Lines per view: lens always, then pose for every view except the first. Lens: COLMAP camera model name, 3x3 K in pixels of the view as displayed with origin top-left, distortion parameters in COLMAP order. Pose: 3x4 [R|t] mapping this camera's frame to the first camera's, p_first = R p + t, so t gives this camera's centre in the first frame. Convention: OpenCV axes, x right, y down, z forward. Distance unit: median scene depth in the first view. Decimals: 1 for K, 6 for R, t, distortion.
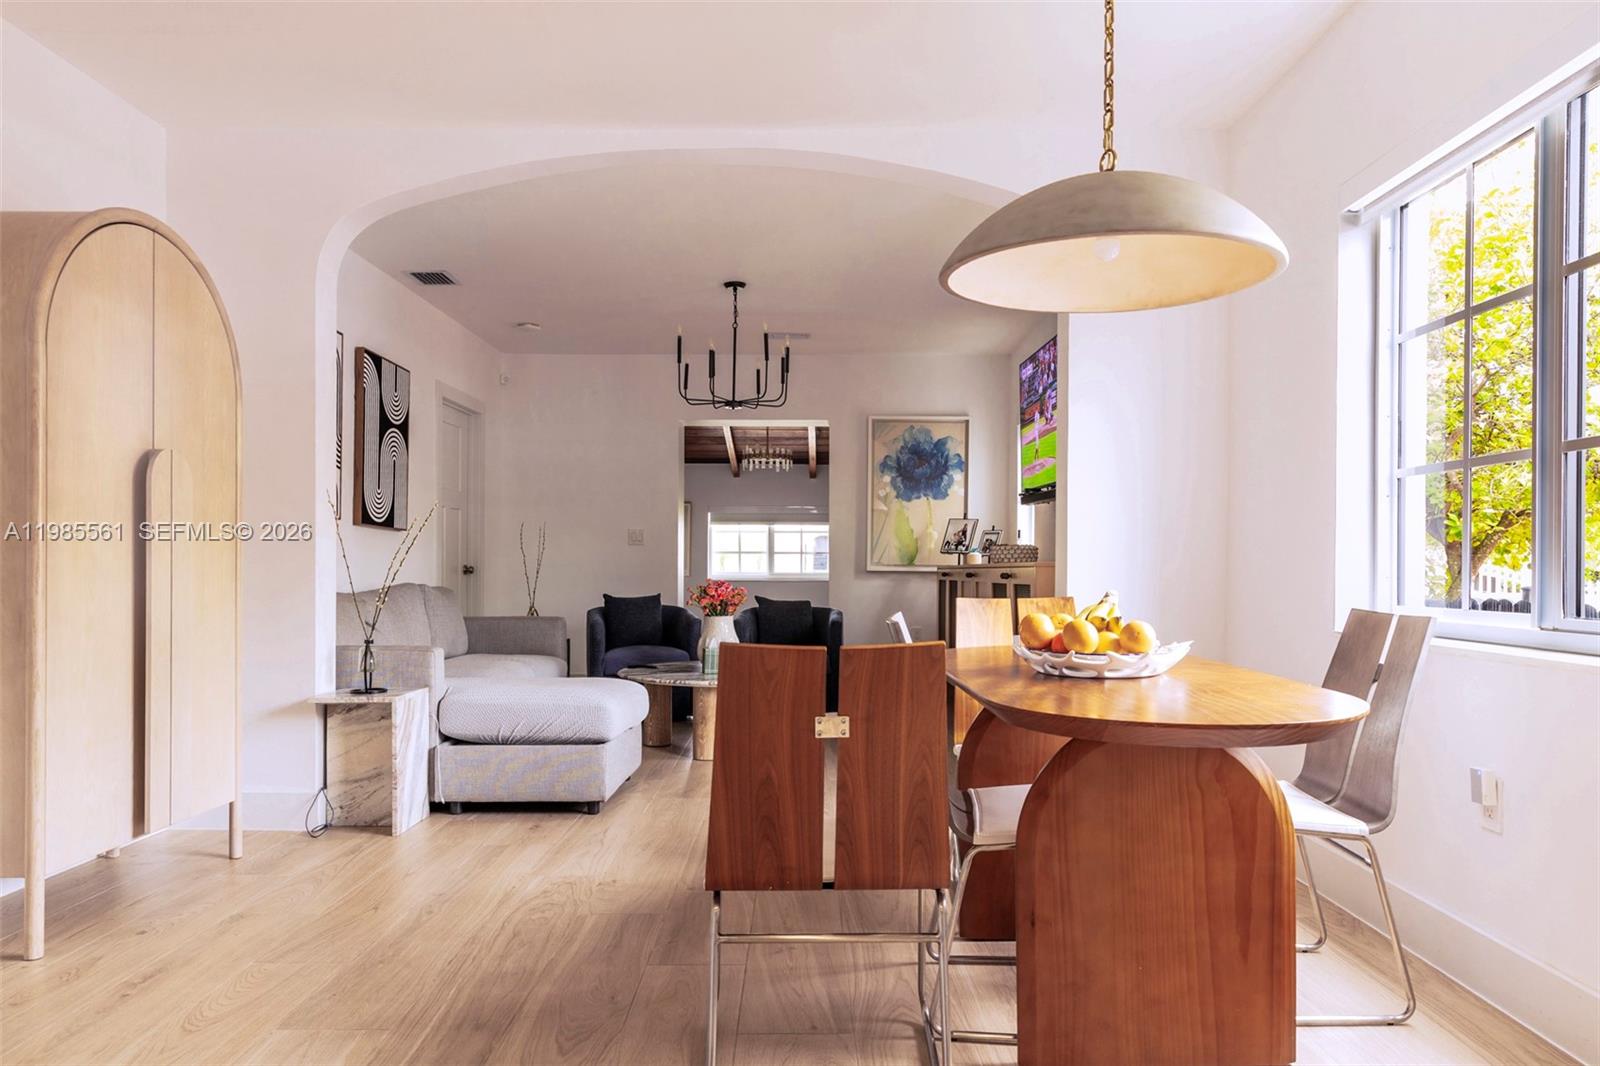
lens RADIAL K [[1768.7, 0, 800.1], [0, 1768.7, 538.4], [0, 0, 1]] dist [-0.015171, 0.000000]
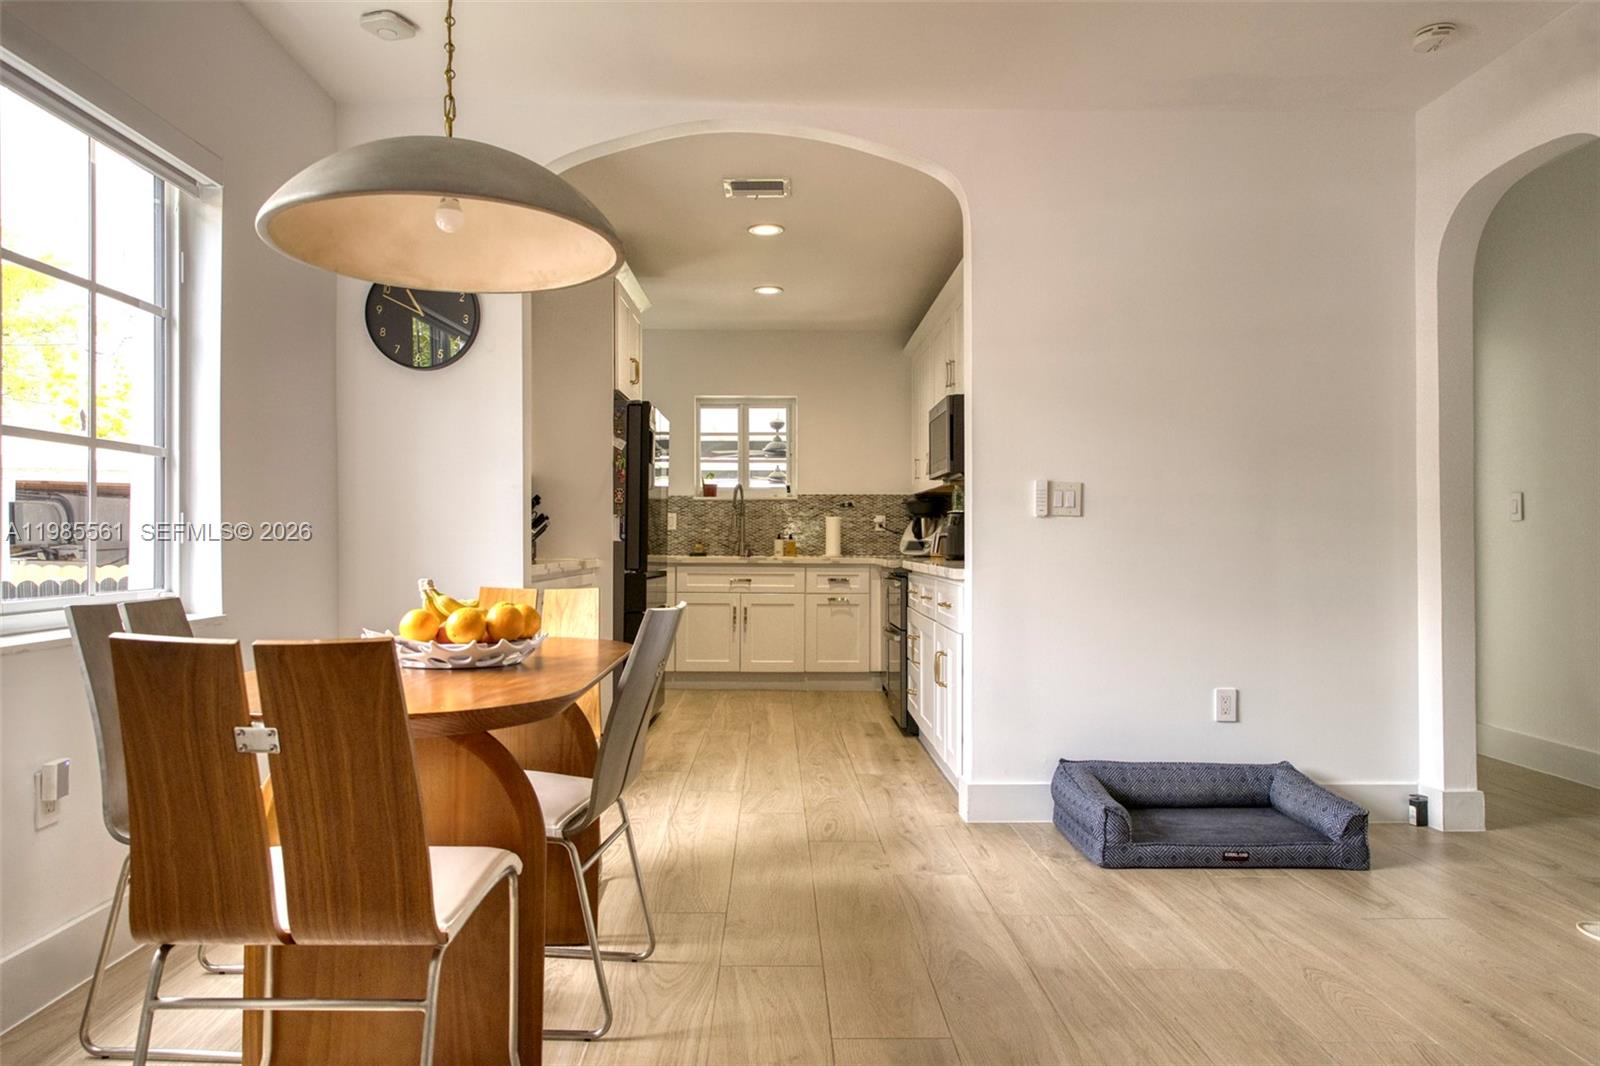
lens RADIAL K [[1768.7, 0, 804.4], [0, 1768.7, 533.8], [0, 0, 1]] dist [-0.015171, 0.000000]
pose [[-0.999842, -0.004960, -0.017048, -0.002818], [-0.004619, 0.999789, -0.019999, 0.023530], [0.017143, -0.019917, -0.999655, 1.907158]]
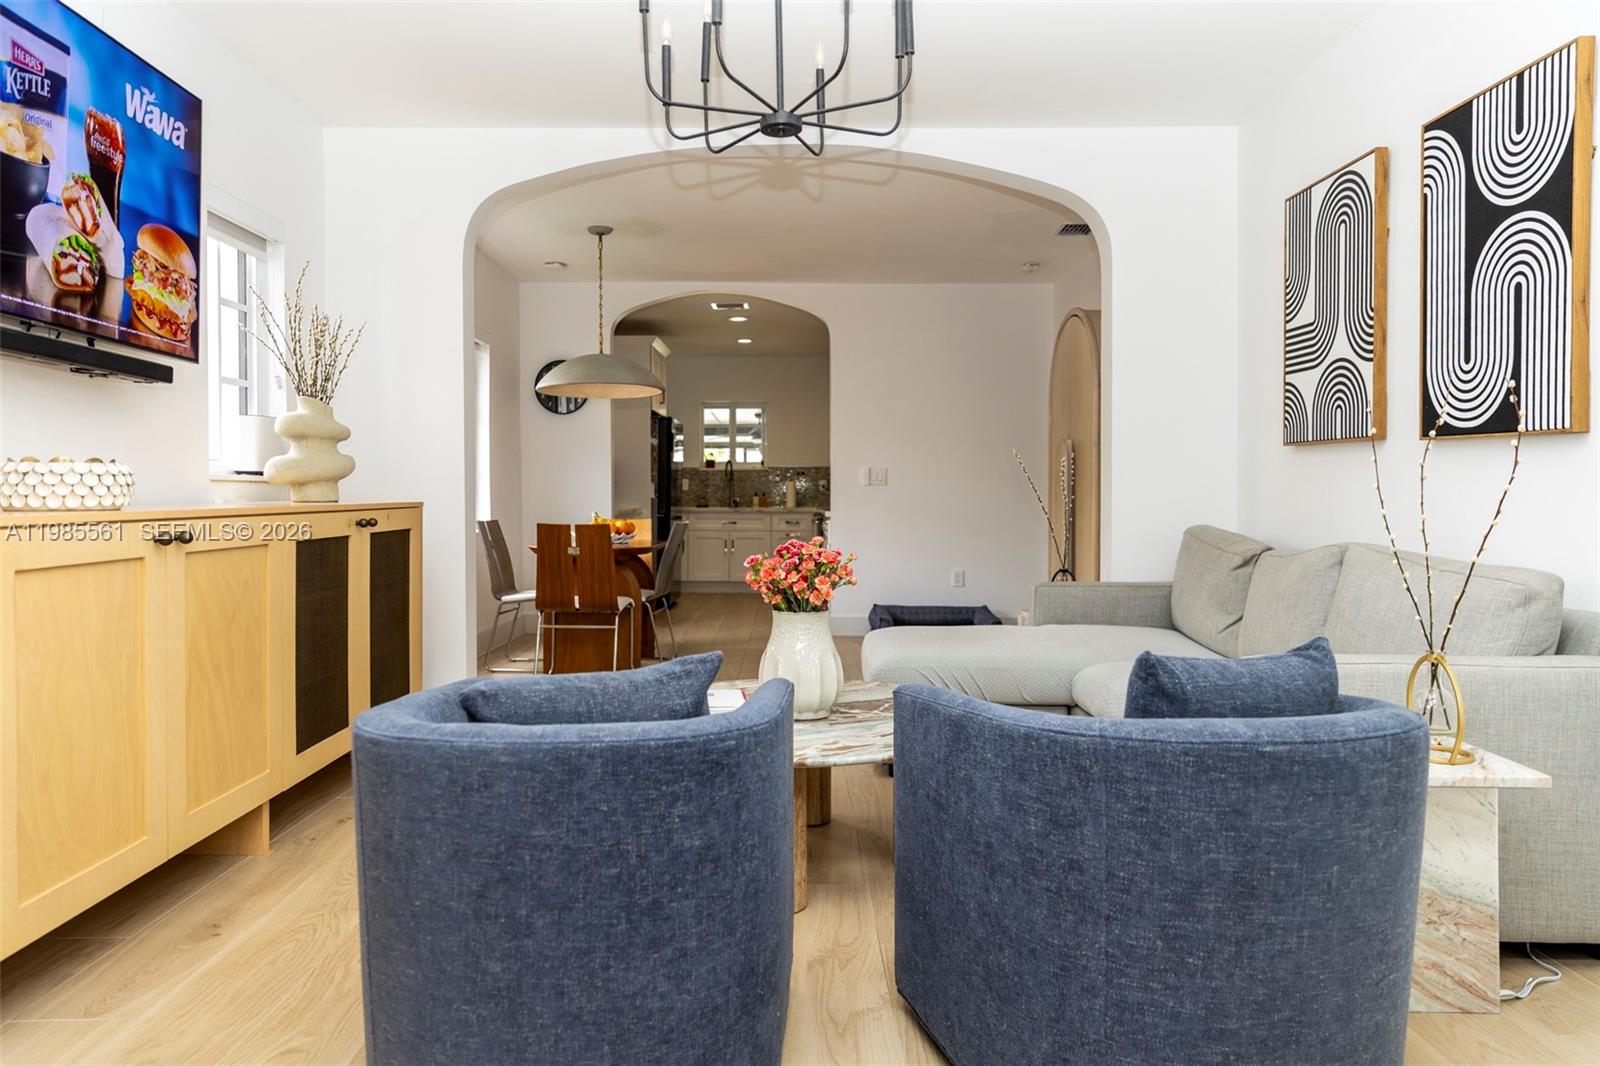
lens RADIAL K [[1768.7, 0, 796.2], [0, 1768.7, 533.8], [0, 0, 1]] dist [-0.015171, 0.000000]
pose [[-0.999984, -0.004070, -0.003799, -0.067975], [-0.004089, 0.999979, 0.005041, 0.039261], [0.003779, 0.005057, -0.999980, 2.975569]]
